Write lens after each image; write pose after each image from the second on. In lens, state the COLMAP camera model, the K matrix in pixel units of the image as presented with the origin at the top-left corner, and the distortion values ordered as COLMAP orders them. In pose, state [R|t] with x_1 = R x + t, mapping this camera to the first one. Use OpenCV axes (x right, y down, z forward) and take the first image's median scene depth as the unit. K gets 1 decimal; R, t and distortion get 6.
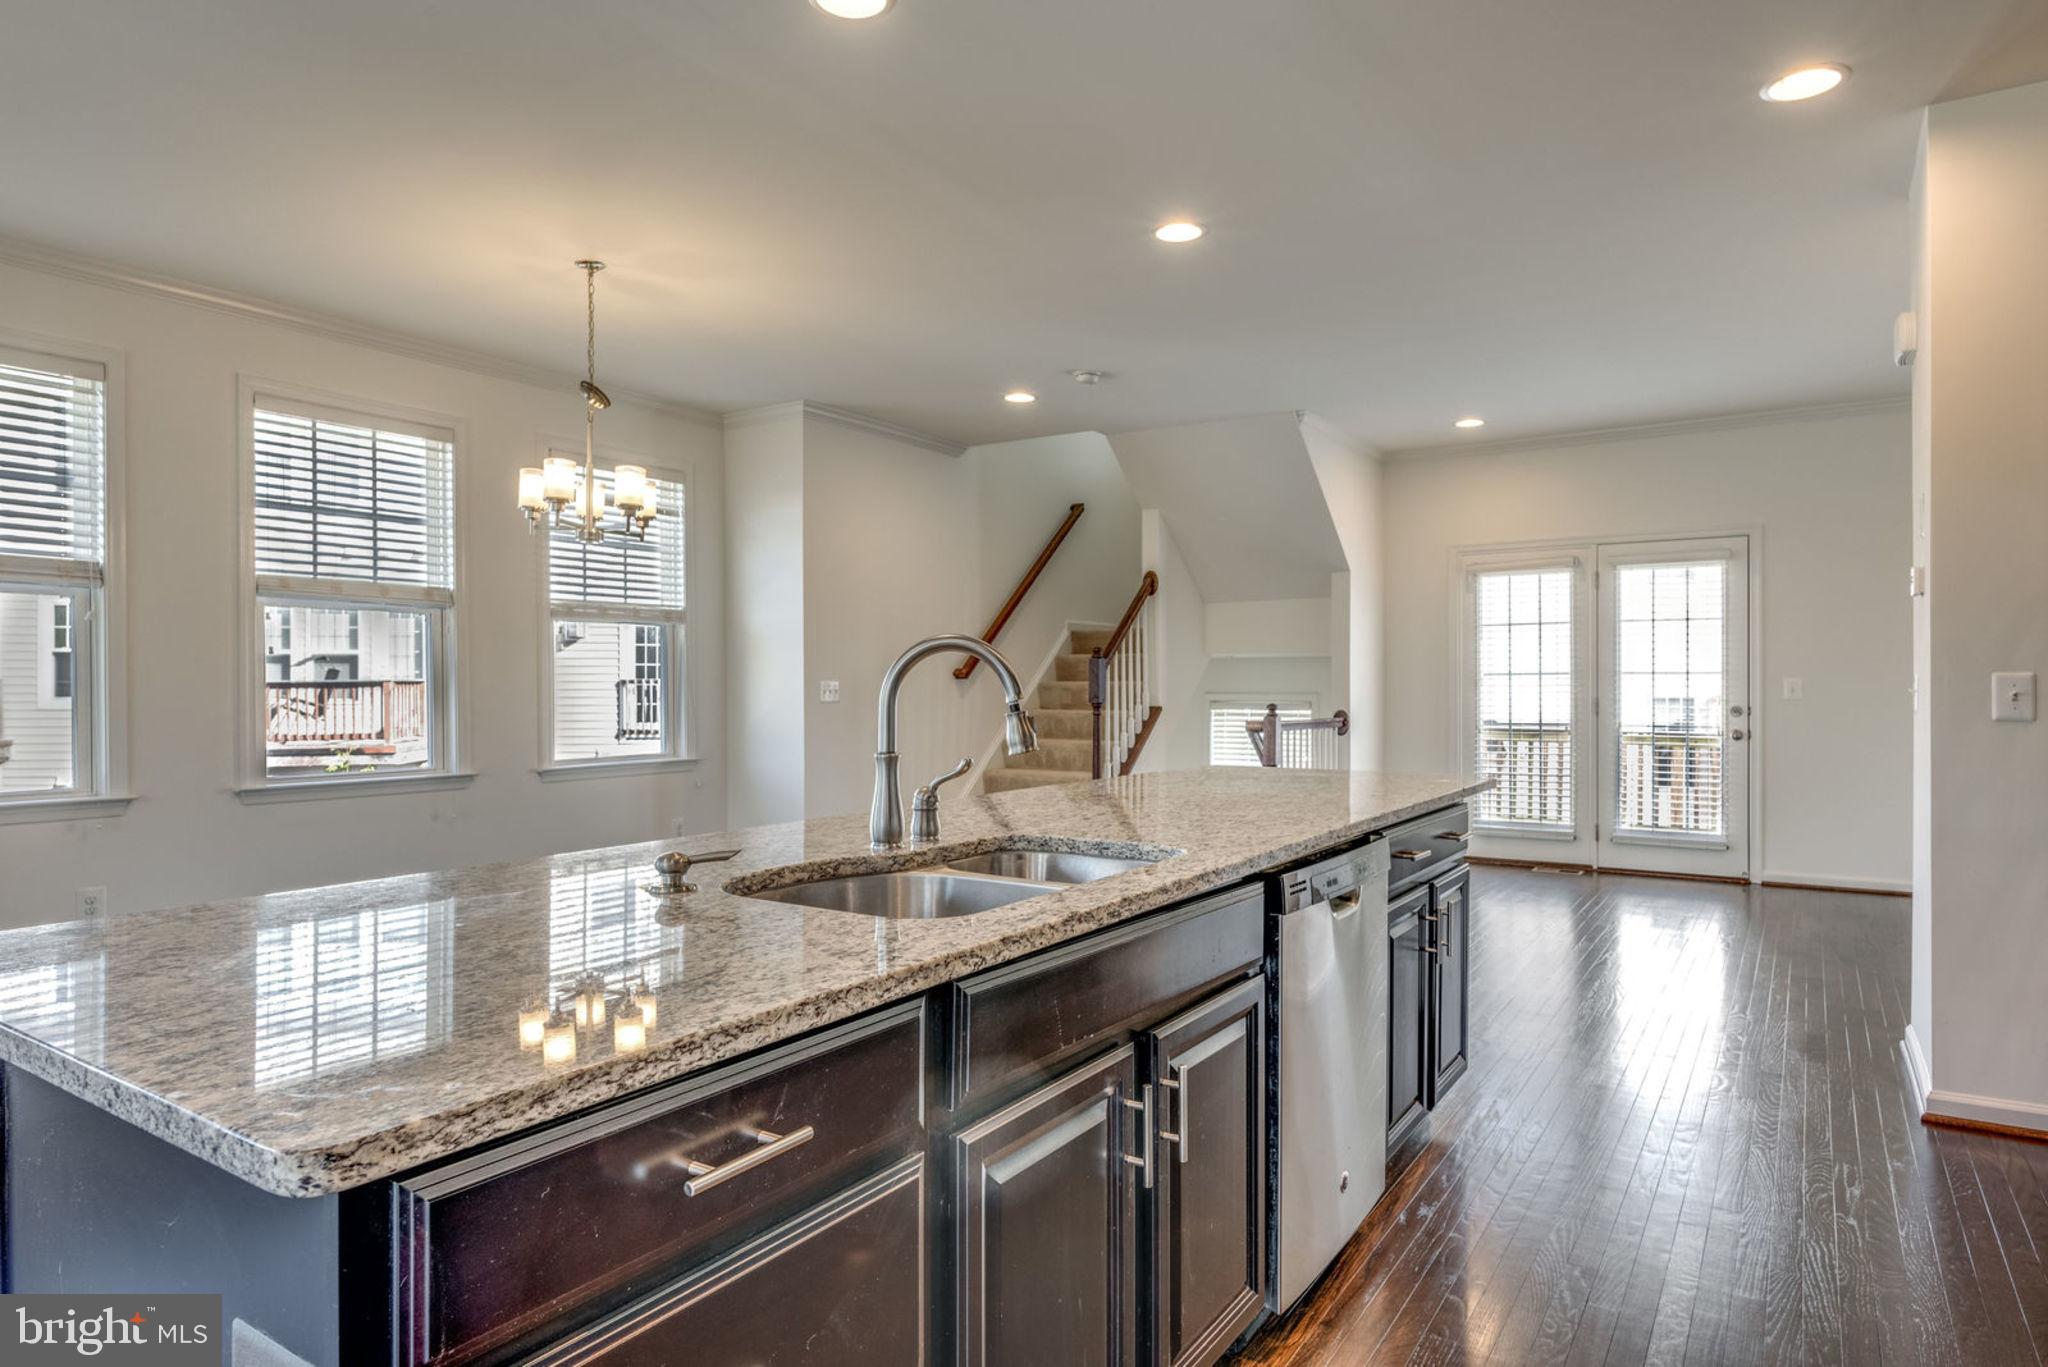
lens RADIAL K [[1185.3, 0, 1020.8], [0, 1185.3, 686.6], [0, 0, 1]] dist [-0.004297, 0.002602]
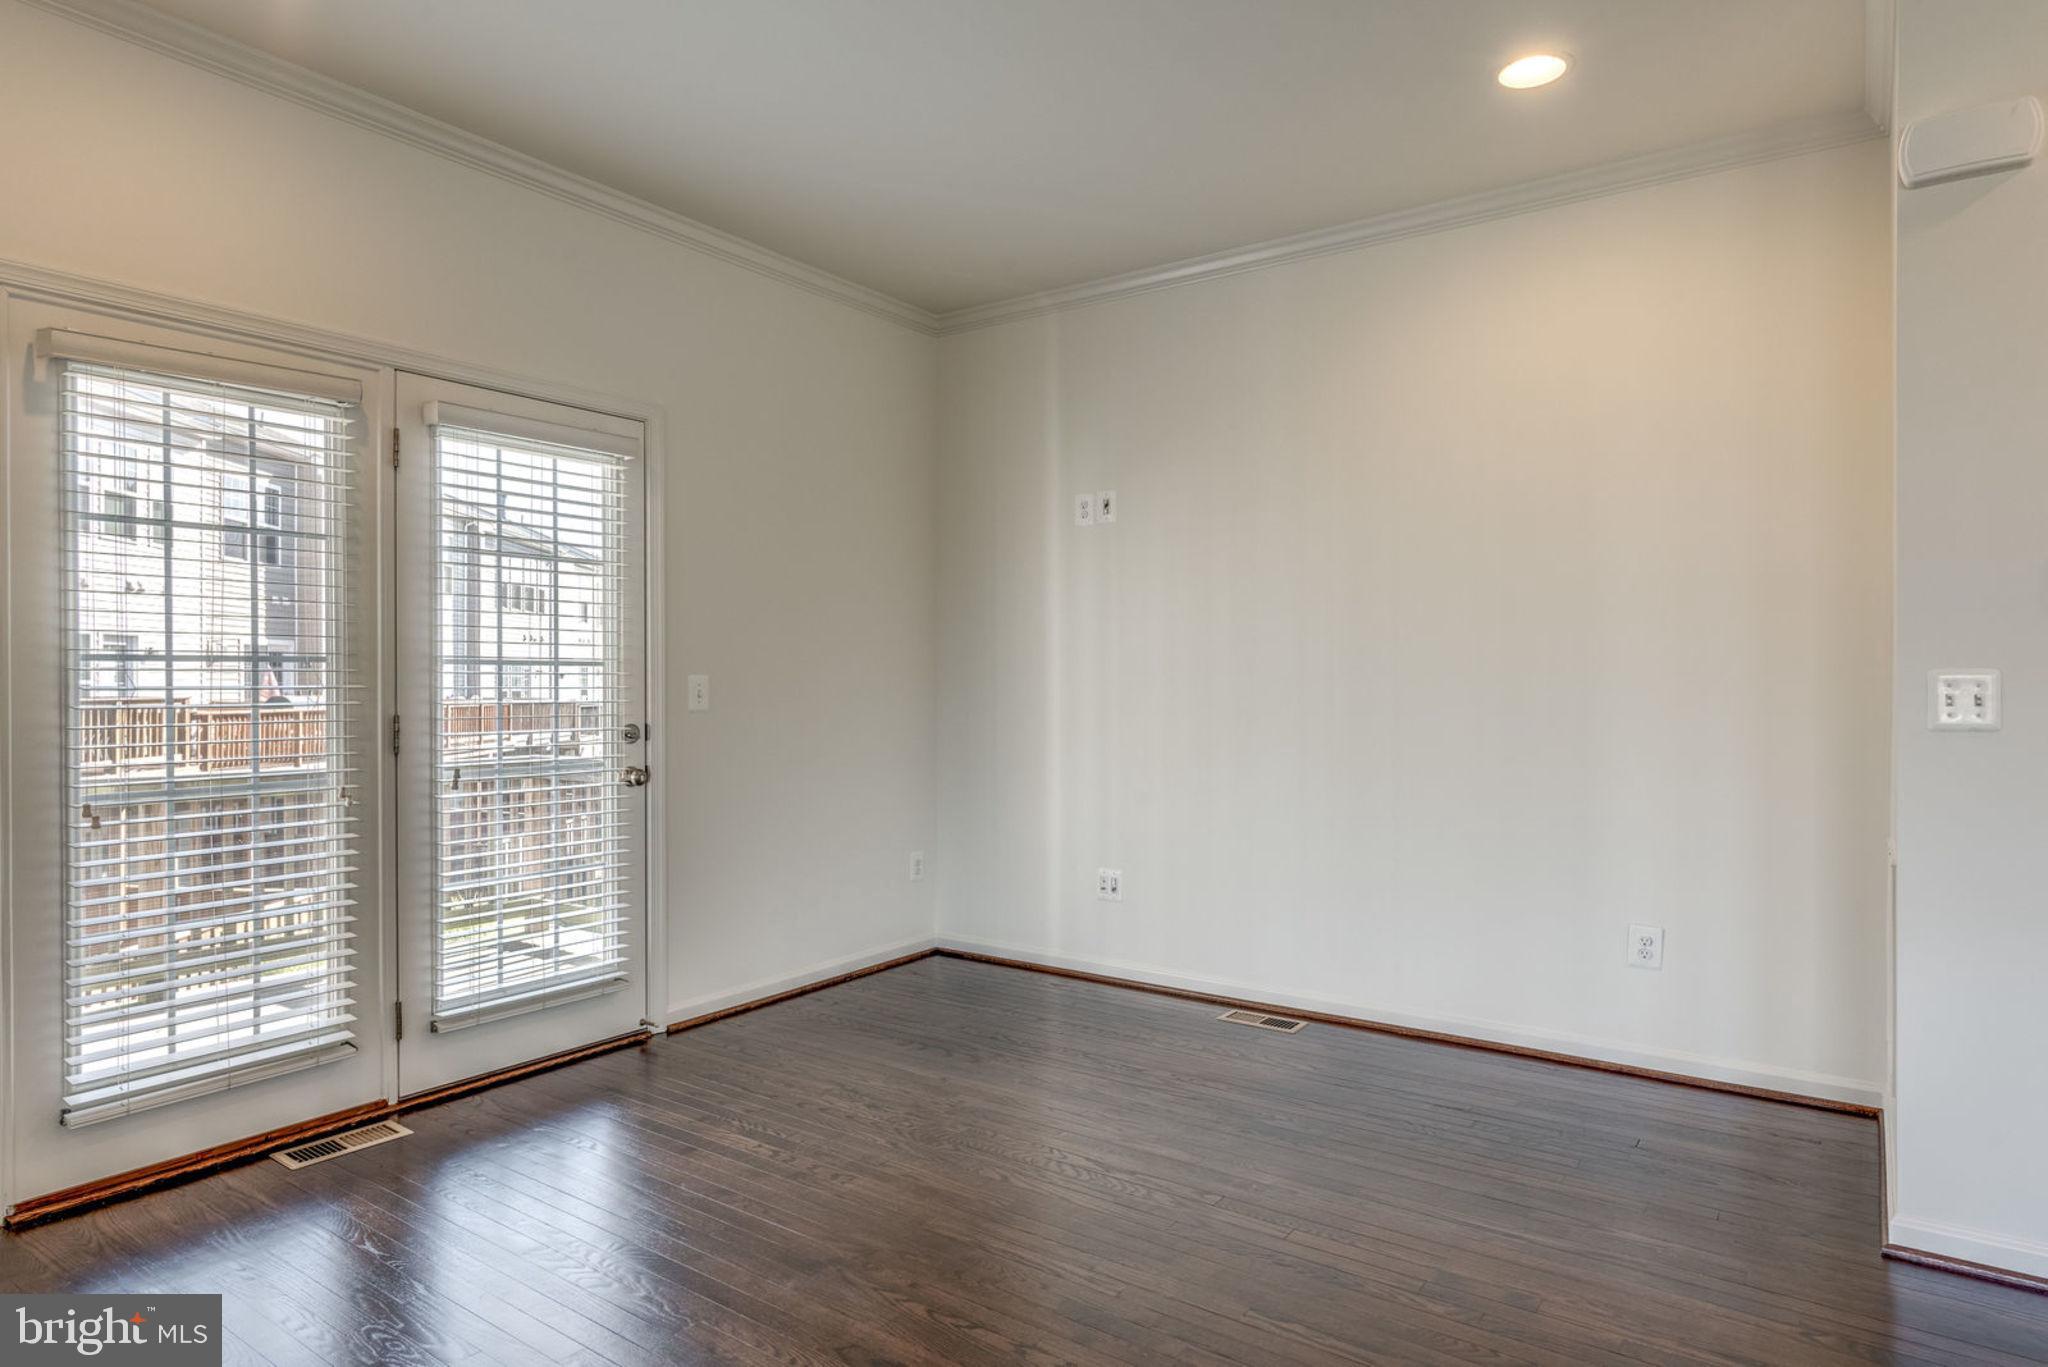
lens RADIAL K [[1185.3, 0, 1053.5], [0, 1185.3, 687.3], [0, 0, 1]] dist [-0.004297, 0.002602]
pose [[0.016852, -0.003304, 0.999853, 0.050945], [0.000459, 0.999994, 0.003297, -0.002431], [-0.999858, 0.000403, 0.016854, 0.752764]]
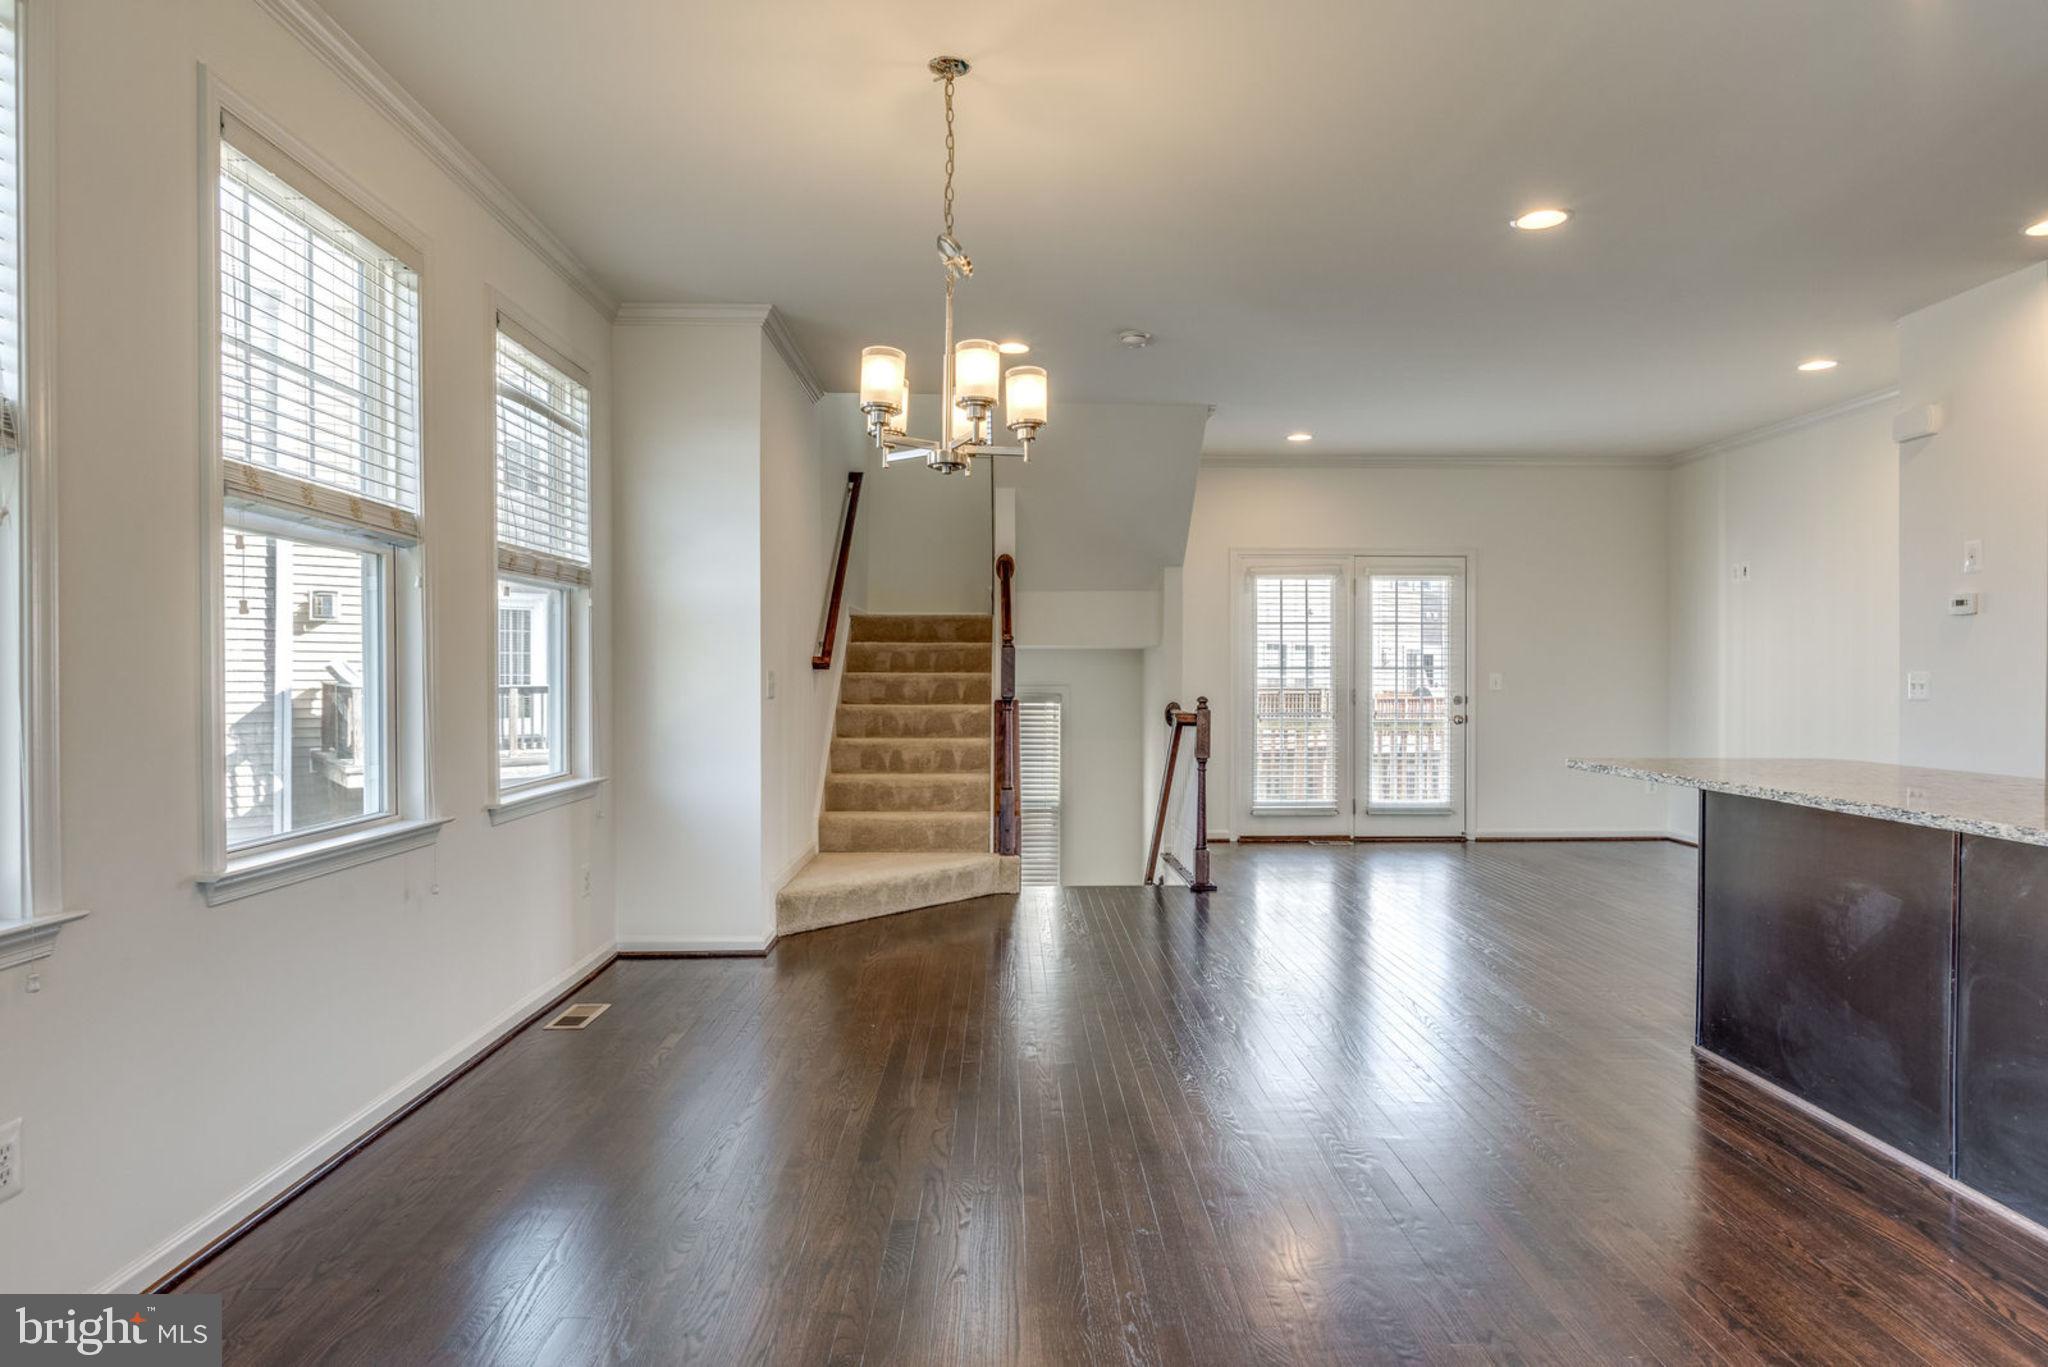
lens RADIAL K [[1185.3, 0, 1021.6], [0, 1185.3, 688.6], [0, 0, 1]] dist [-0.004297, 0.002602]
pose [[0.820356, -0.003373, 0.571844, -0.437680], [-0.002464, 0.999952, 0.009432, -0.001161], [-0.571848, -0.009147, 0.820308, 0.243427]]
